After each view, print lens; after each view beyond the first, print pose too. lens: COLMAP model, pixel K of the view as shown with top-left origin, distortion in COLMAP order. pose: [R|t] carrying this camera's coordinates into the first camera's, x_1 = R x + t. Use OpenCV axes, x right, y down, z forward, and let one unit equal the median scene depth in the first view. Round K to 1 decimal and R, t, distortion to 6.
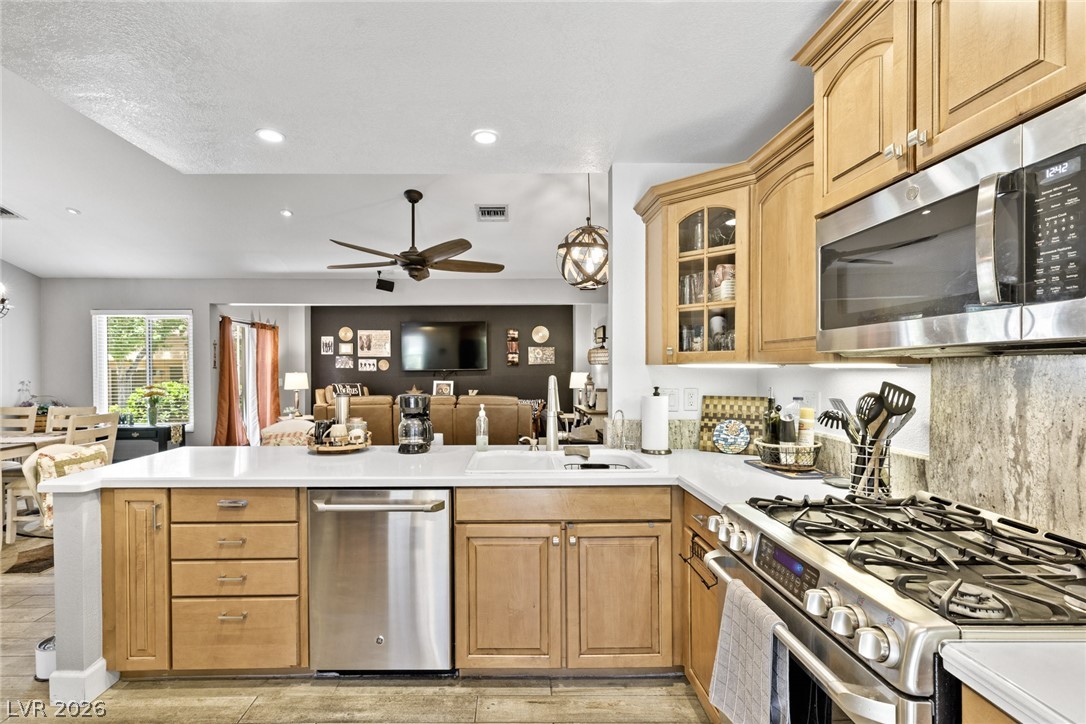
lens RADIAL K [[495.5, 0, 518.5], [0, 495.5, 368.9], [0, 0, 1]] dist [0.000042, -0.000009]
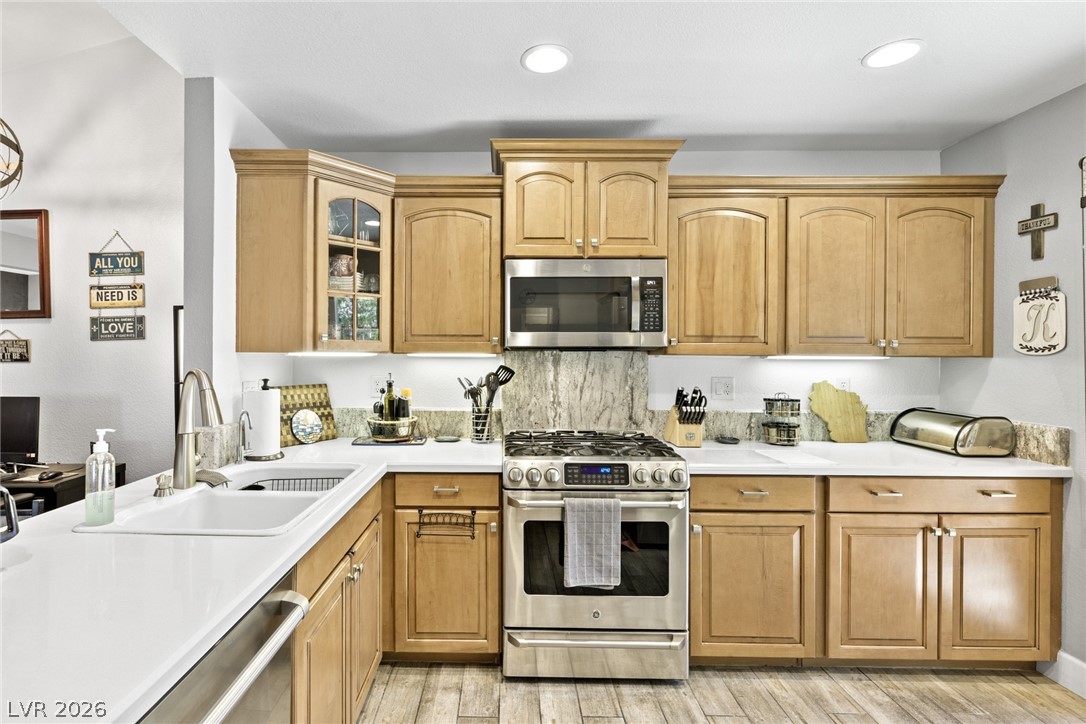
lens RADIAL K [[520.9, 0, 489.1], [0, 520.9, 348.9], [0, 0, 1]] dist [-0.005526, -0.000138]
pose [[0.039349, 0.015105, 0.999111, -0.259302], [-0.000149, 0.999886, -0.015111, -0.000441], [-0.999226, 0.000446, 0.039347, 0.262907]]
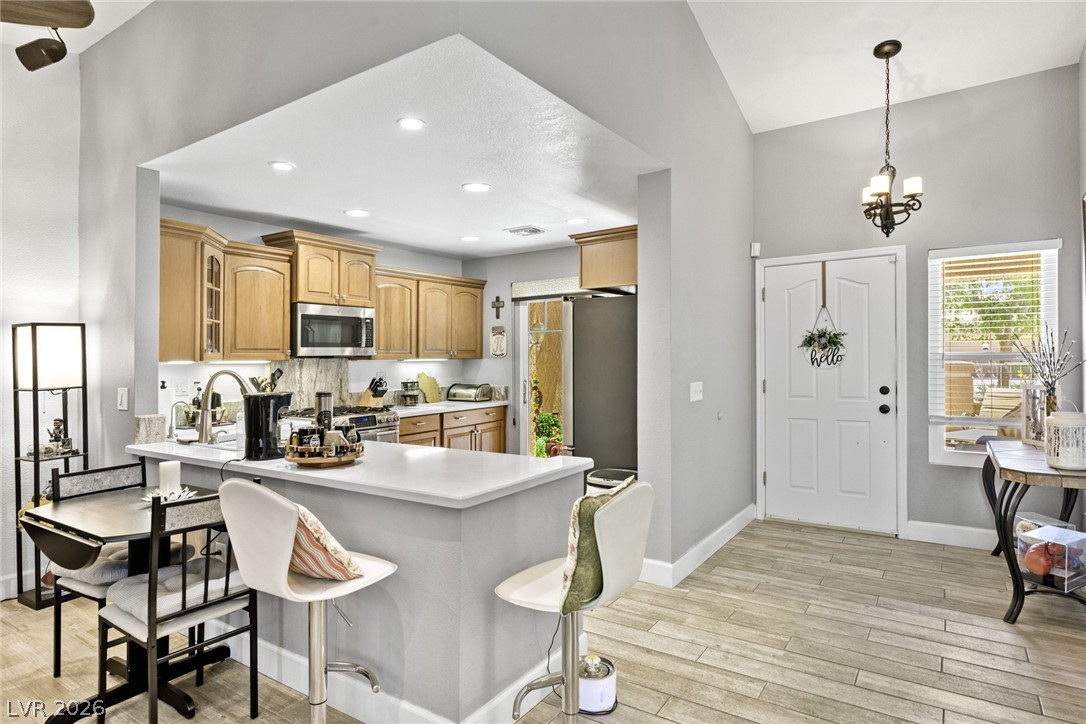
lens RADIAL K [[605.9, 0, 537.4], [0, 605.9, 358.0], [0, 0, 1]] dist [0.001955, 0.000527]
pose [[-0.815645, 0.012760, 0.578413, -0.559658], [0.017524, 0.999843, 0.002654, -0.002695], [-0.578288, 0.012300, -0.815740, 0.734907]]
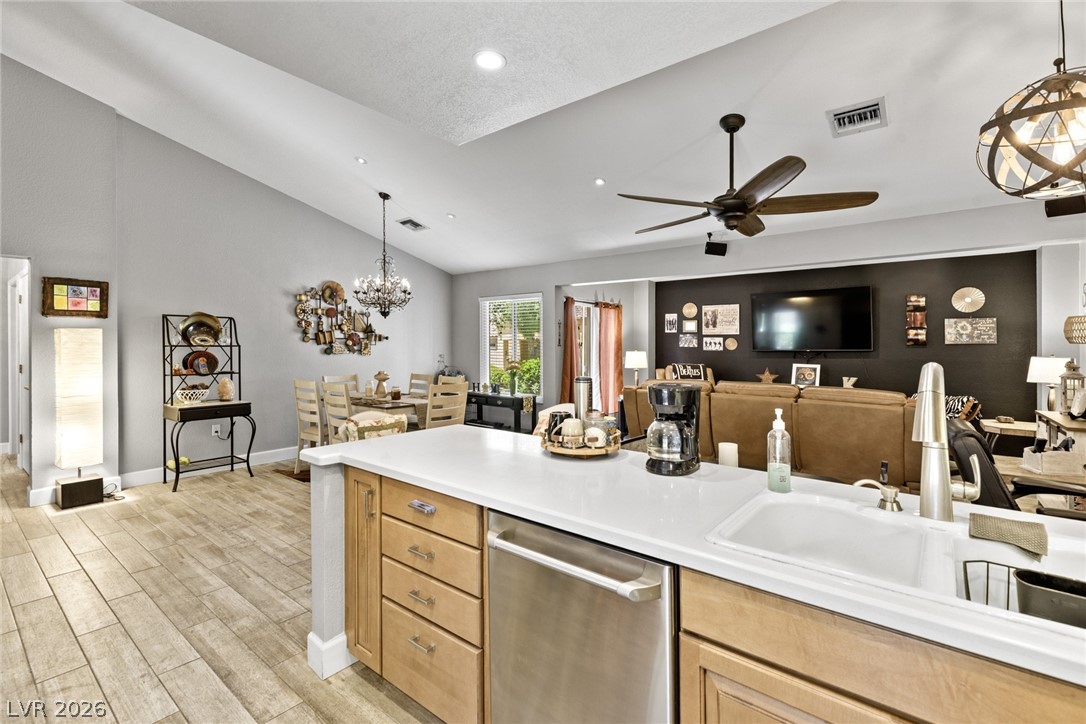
lens RADIAL K [[490.2, 0, 543.1], [0, 490.2, 341.8], [0, 0, 1]] dist [0.003772, 0.000446]
pose [[0.772026, 0.002202, -0.635587, 0.033860], [-0.010863, 0.999894, -0.009730, 0.000758], [0.635498, 0.014416, 0.771968, 0.169452]]
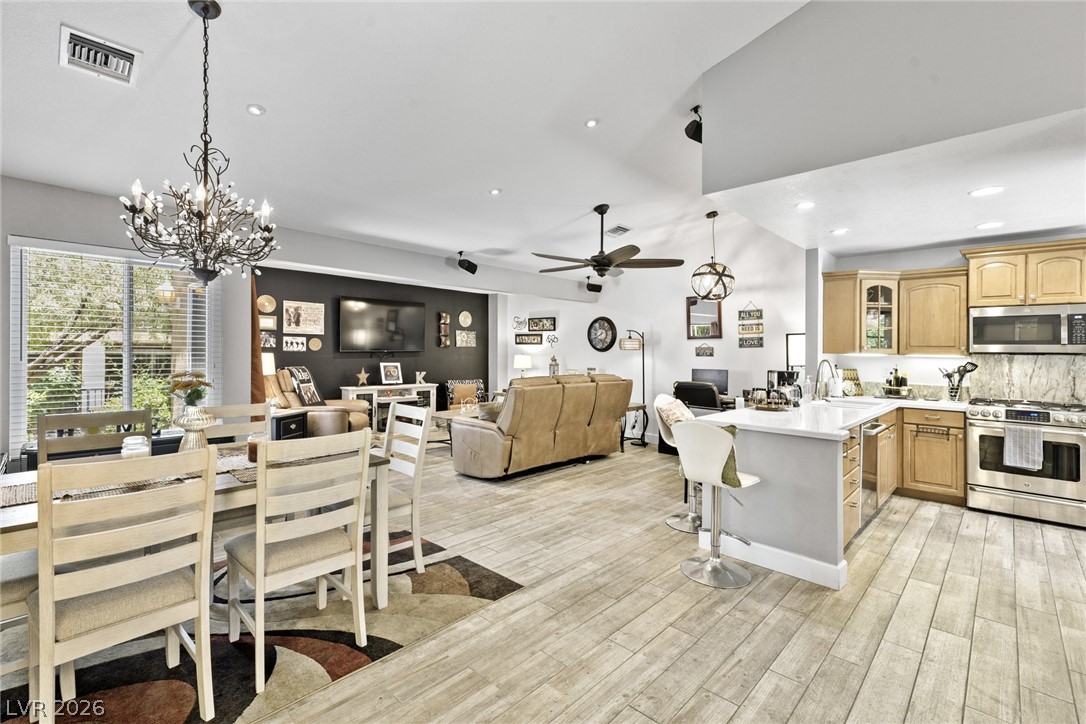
lens RADIAL K [[487.2, 0, 544.5], [0, 487.2, 344.5], [0, 0, 1]] dist [0.002882, 0.000068]
pose [[0.694803, 0.022040, 0.718862, -0.869500], [-0.013803, 0.999755, -0.017311, 0.002038], [-0.719068, 0.002105, 0.694937, 0.212858]]
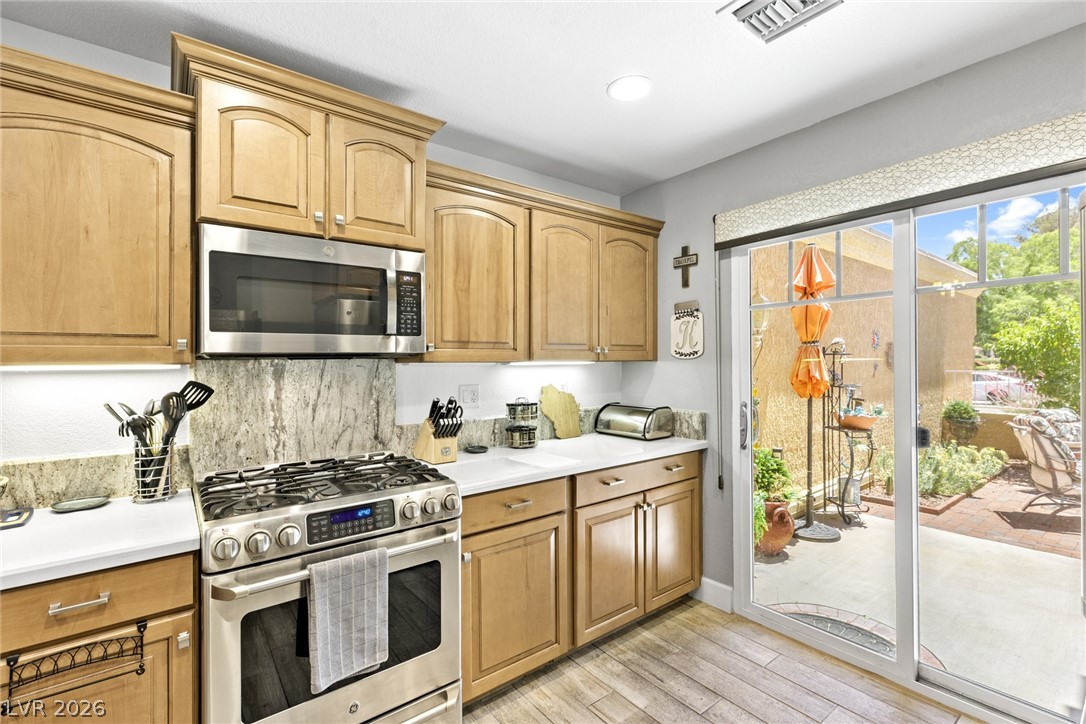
lens RADIAL K [[485.5, 0, 539.9], [0, 485.5, 353.8], [0, 0, 1]] dist [0.001936, 0.000742]
pose [[-0.597531, 0.025304, 0.801447, -0.158639], [0.017360, 0.999676, -0.018620, -0.000220], [-0.801658, 0.002787, -0.597777, 0.276448]]
